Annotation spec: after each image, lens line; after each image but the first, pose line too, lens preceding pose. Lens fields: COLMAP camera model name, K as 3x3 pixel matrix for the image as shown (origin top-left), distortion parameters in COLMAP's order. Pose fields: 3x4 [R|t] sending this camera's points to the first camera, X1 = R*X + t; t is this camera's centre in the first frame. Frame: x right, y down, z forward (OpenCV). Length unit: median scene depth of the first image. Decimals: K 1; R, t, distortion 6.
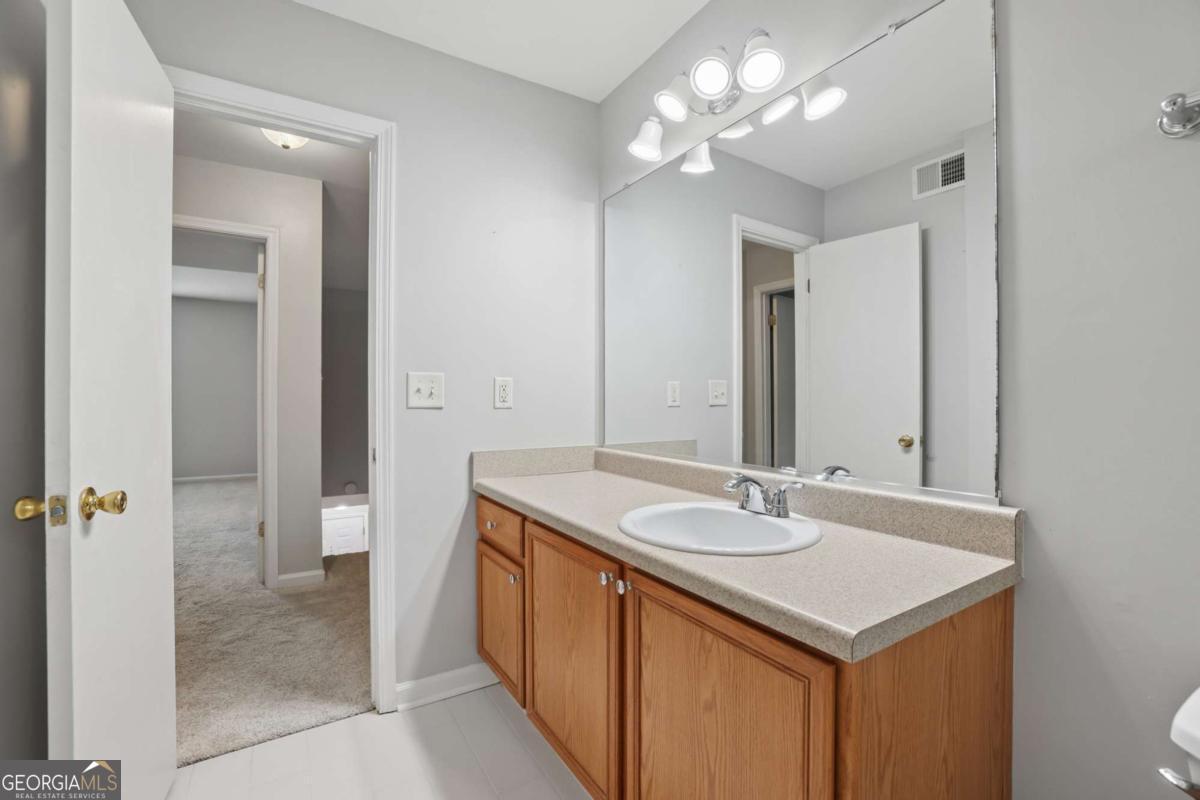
lens RADIAL K [[526.0, 0, 605.1], [0, 526.0, 401.5], [0, 0, 1]] dist [-0.045914, 0.015101]
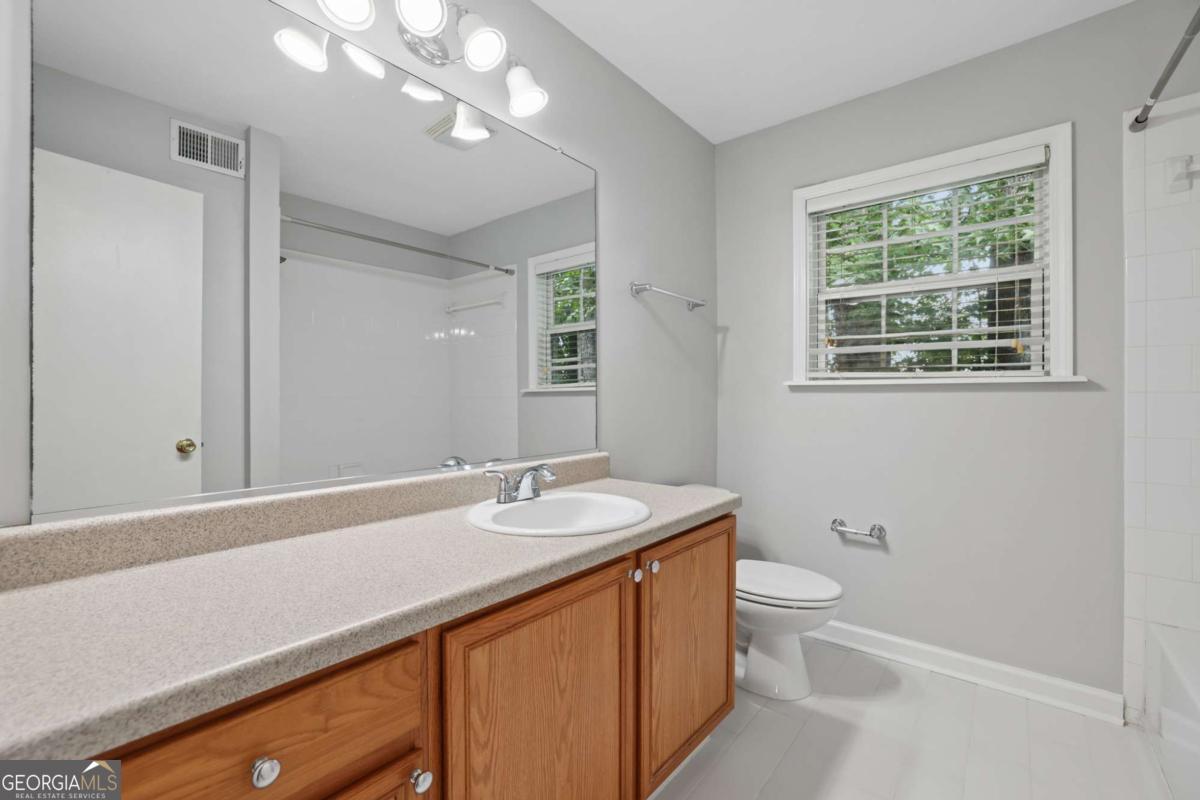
lens RADIAL K [[511.0, 0, 595.3], [0, 511.0, 404.0], [0, 0, 1]] dist [-0.049210, 0.013539]
pose [[-0.316755, -0.016359, 0.948366, -0.768040], [-0.000268, 0.999853, 0.017158, -0.008482], [-0.948507, 0.005180, -0.316712, 1.183072]]
